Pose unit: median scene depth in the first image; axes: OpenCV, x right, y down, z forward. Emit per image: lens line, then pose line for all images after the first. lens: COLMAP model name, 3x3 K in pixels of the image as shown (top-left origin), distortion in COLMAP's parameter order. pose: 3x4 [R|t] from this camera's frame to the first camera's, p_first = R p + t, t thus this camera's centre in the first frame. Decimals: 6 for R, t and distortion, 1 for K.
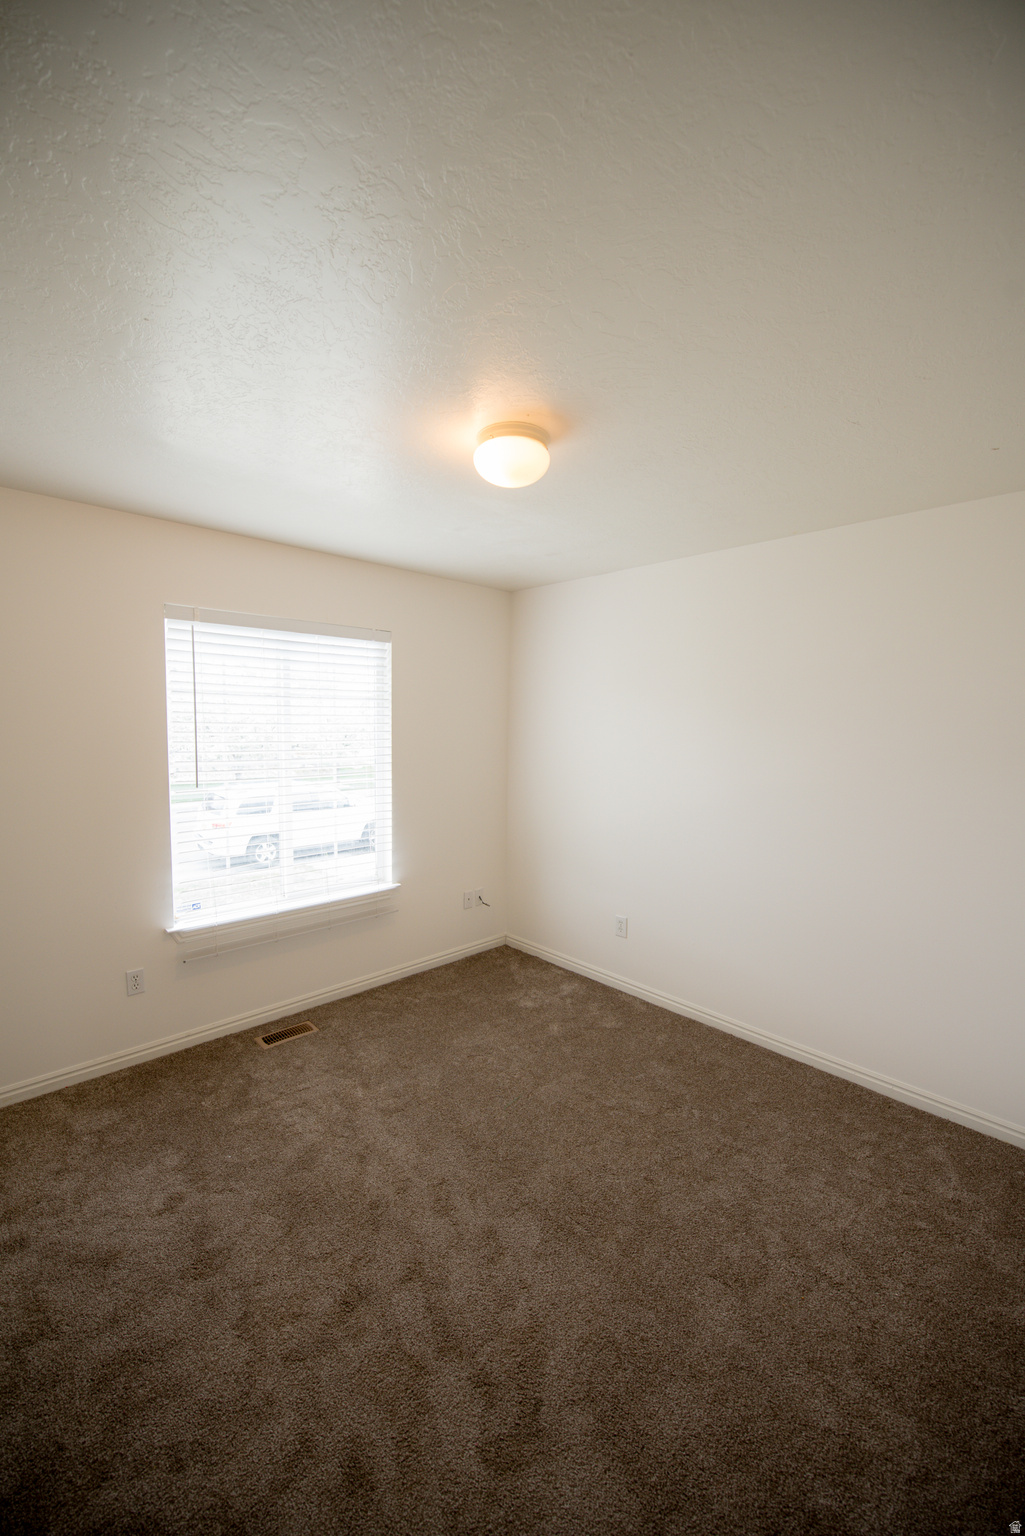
lens RADIAL K [[612.9, 0, 507.8], [0, 612.9, 769.6], [0, 0, 1]] dist [-0.012433, -0.004334]
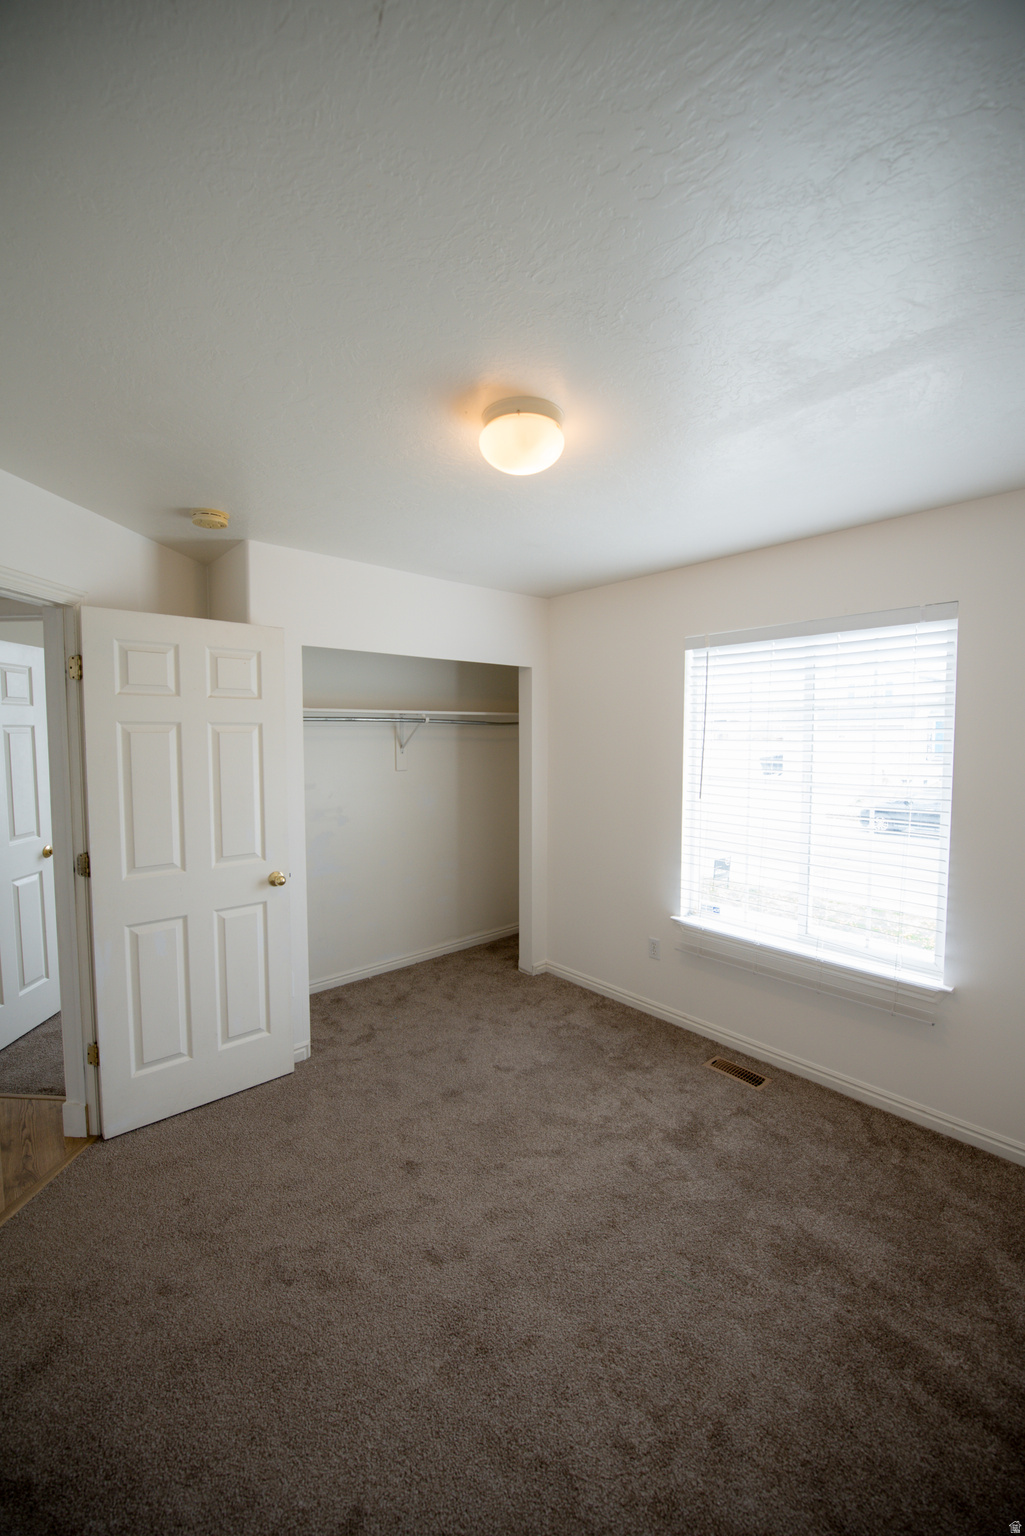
lens RADIAL K [[612.9, 0, 507.8], [0, 612.9, 769.6], [0, 0, 1]] dist [-0.012433, -0.004334]
pose [[-0.036987, 0.046808, -0.998219, 0.605477], [-0.078570, 0.995674, 0.049600, -0.050459], [0.996222, 0.080265, -0.033150, 0.691363]]
